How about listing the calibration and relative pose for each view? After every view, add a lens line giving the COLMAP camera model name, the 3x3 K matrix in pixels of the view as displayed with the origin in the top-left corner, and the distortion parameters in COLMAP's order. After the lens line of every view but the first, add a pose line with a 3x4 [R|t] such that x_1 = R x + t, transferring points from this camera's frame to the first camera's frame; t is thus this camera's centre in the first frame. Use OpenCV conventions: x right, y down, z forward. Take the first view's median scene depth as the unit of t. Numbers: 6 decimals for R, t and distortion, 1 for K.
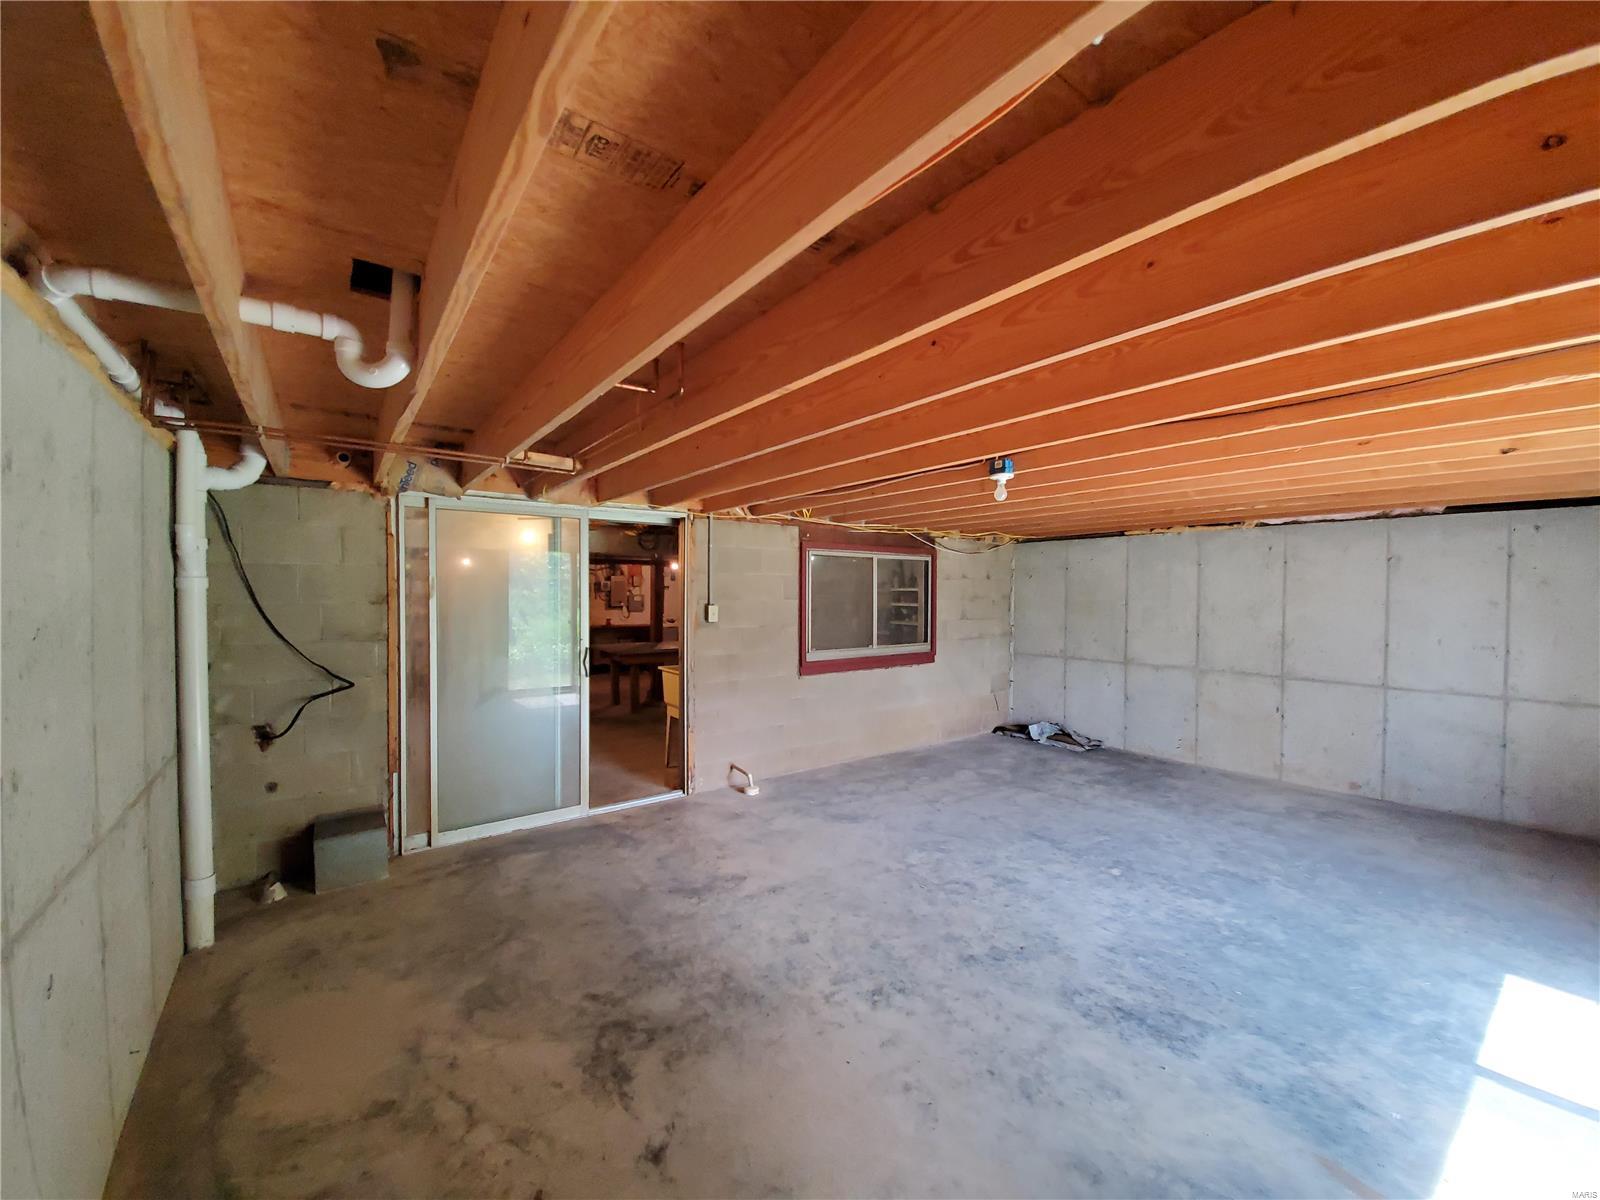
lens RADIAL K [[638.0, 0, 789.6], [0, 638.0, 606.3], [0, 0, 1]] dist [0.017043, -0.019072]
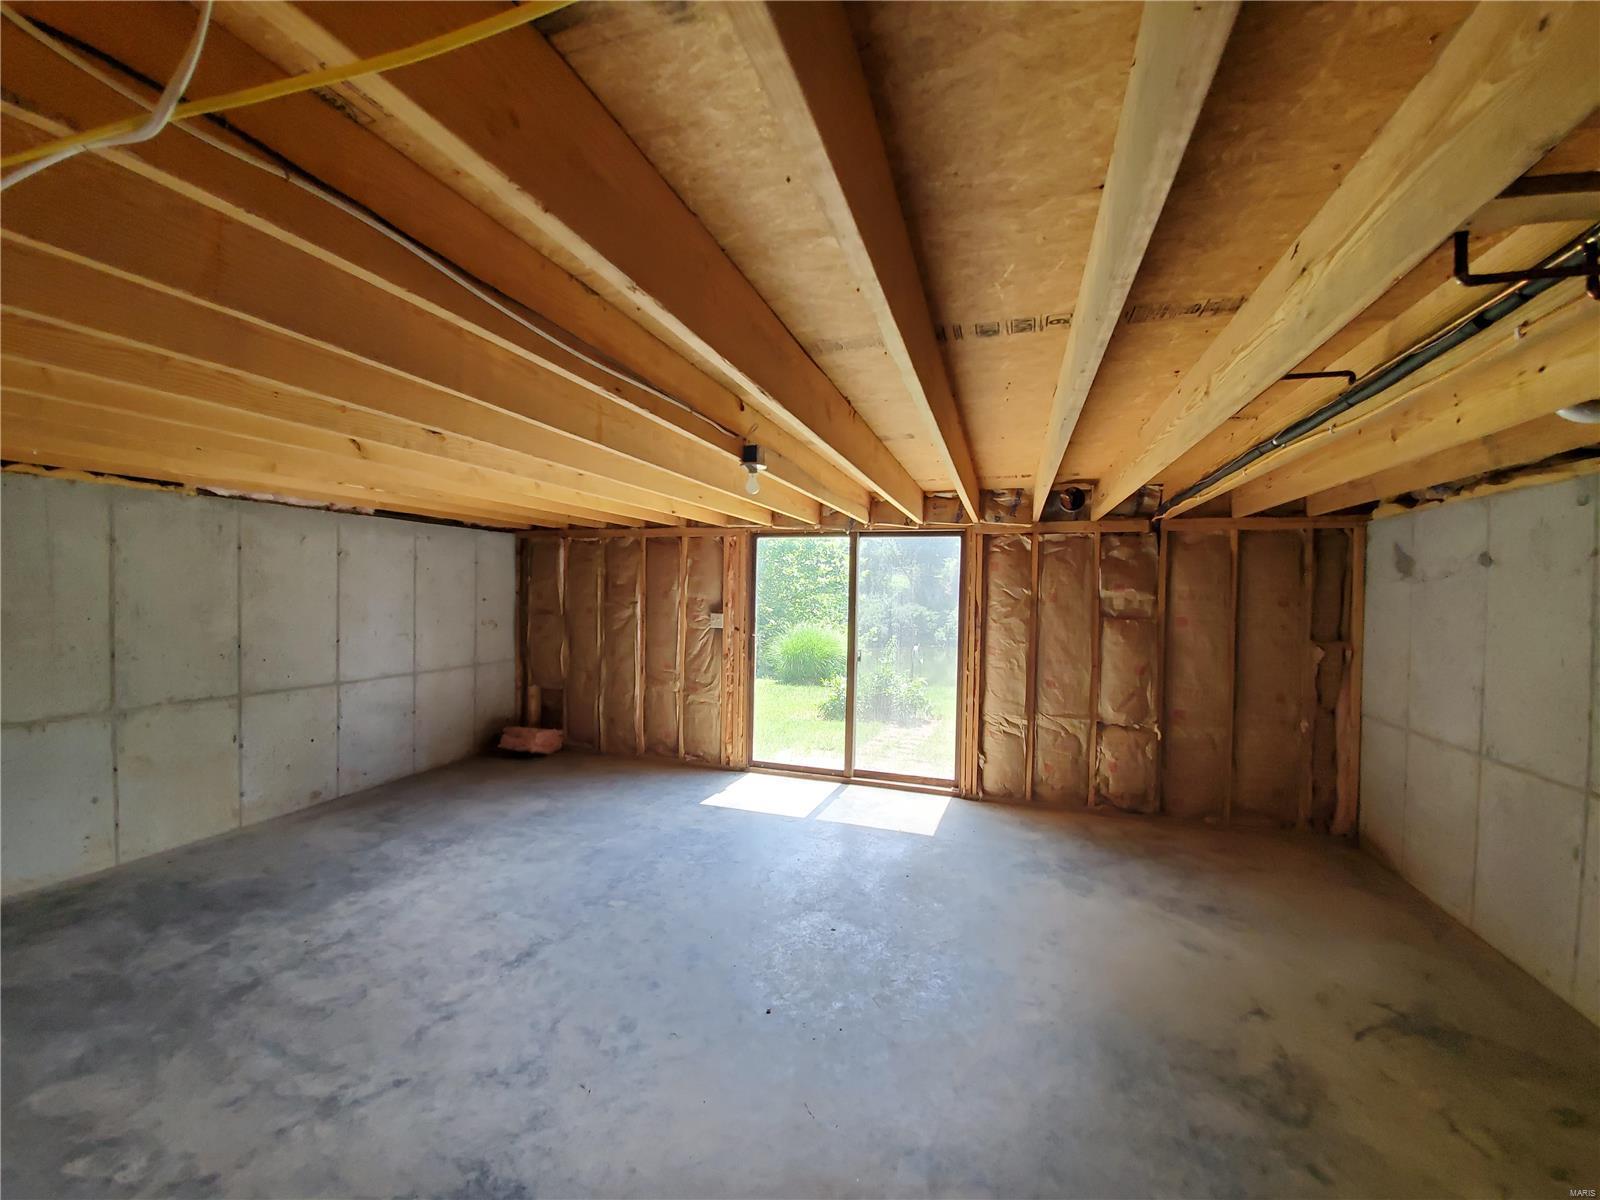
lens RADIAL K [[638.0, 0, 789.6], [0, 638.0, 606.3], [0, 0, 1]] dist [0.017043, -0.019072]
pose [[-0.580736, -0.034957, 0.813341, -0.279309], [-0.003274, 0.999170, 0.040606, -0.035511], [-0.814085, 0.020918, -0.580369, 1.026284]]
